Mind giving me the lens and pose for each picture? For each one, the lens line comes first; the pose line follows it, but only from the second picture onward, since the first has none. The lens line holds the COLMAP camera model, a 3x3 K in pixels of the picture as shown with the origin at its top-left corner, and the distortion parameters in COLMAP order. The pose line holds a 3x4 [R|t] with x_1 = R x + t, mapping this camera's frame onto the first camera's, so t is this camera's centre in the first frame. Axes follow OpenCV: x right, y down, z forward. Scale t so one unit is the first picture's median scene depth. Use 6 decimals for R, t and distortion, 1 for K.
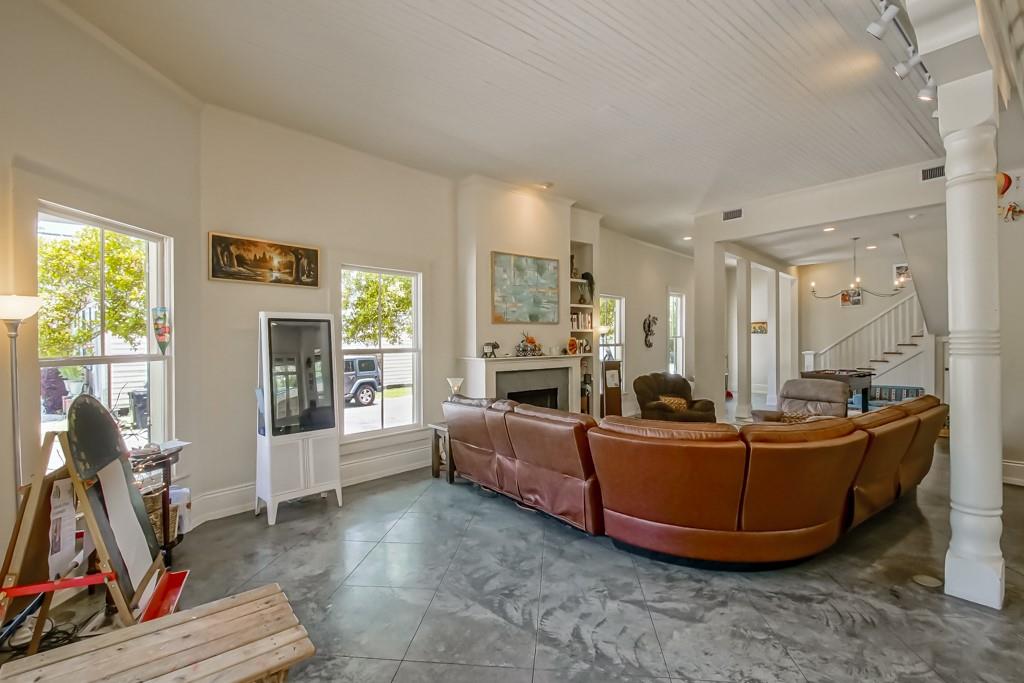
lens RADIAL K [[464.8, 0, 508.7], [0, 464.8, 341.7], [0, 0, 1]] dist [-0.023685, -0.000442]
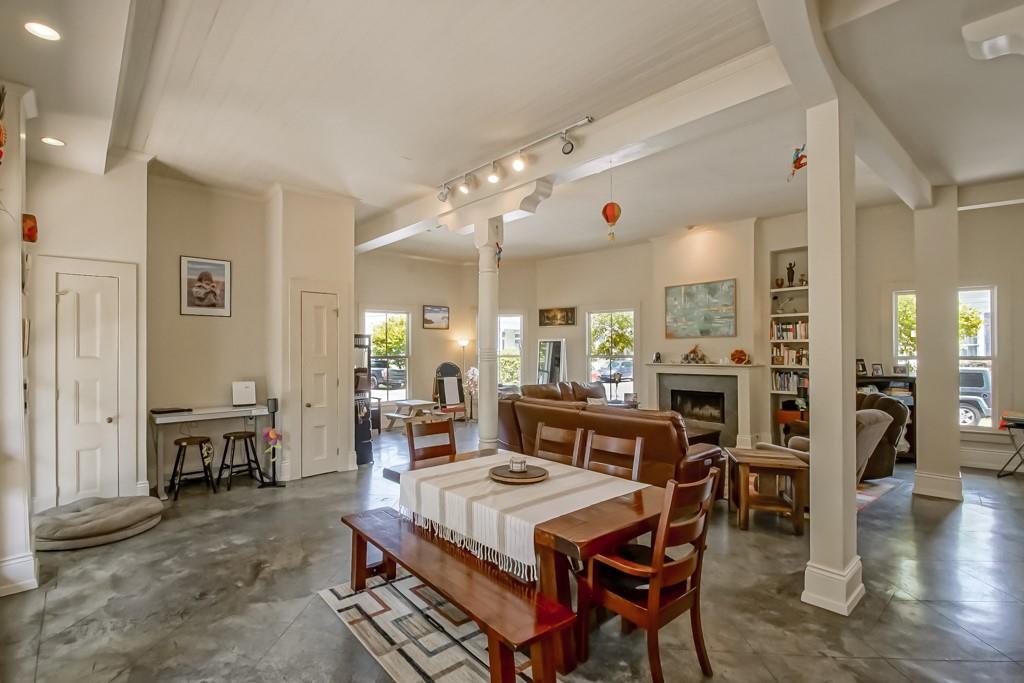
lens RADIAL K [[469.0, 0, 476.8], [0, 469.0, 353.1], [0, 0, 1]] dist [-0.000848, -0.005032]
pose [[0.018075, 0.013301, -0.999748, 1.299248], [0.001112, 0.999911, 0.013324, -0.014514], [0.999836, -0.001353, 0.018059, 0.387390]]
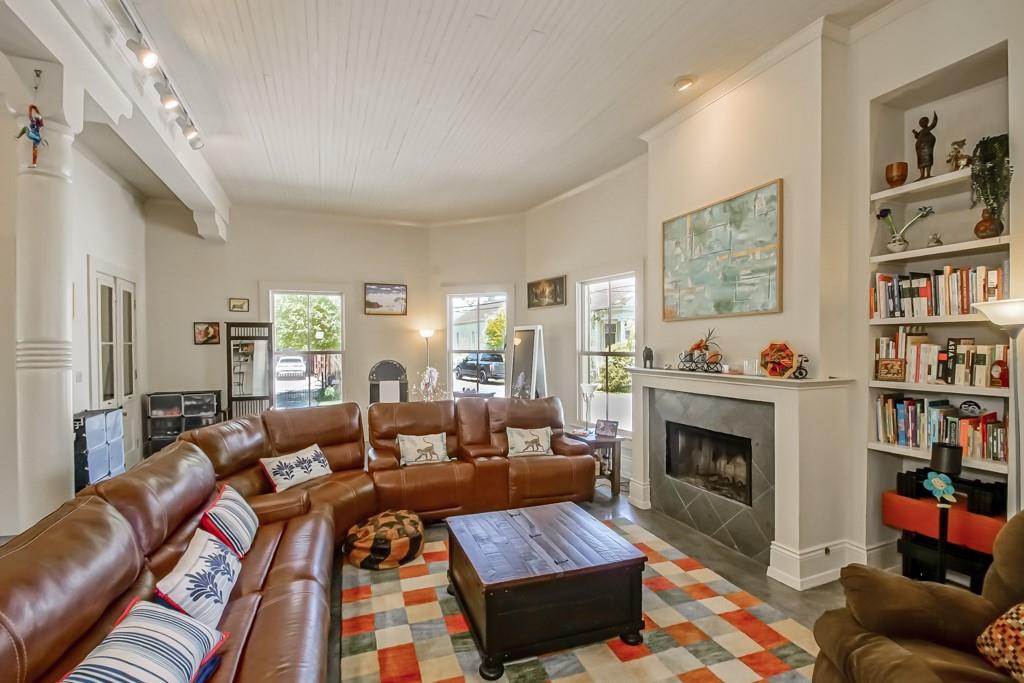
lens RADIAL K [[469.0, 0, 492.3], [0, 469.0, 358.1], [0, 0, 1]] dist [-0.000848, -0.005032]
pose [[-0.314928, 0.035825, -0.948439, 0.713650], [0.002151, 0.999312, 0.037033, -0.009856], [0.949113, 0.009623, -0.314789, 0.930259]]
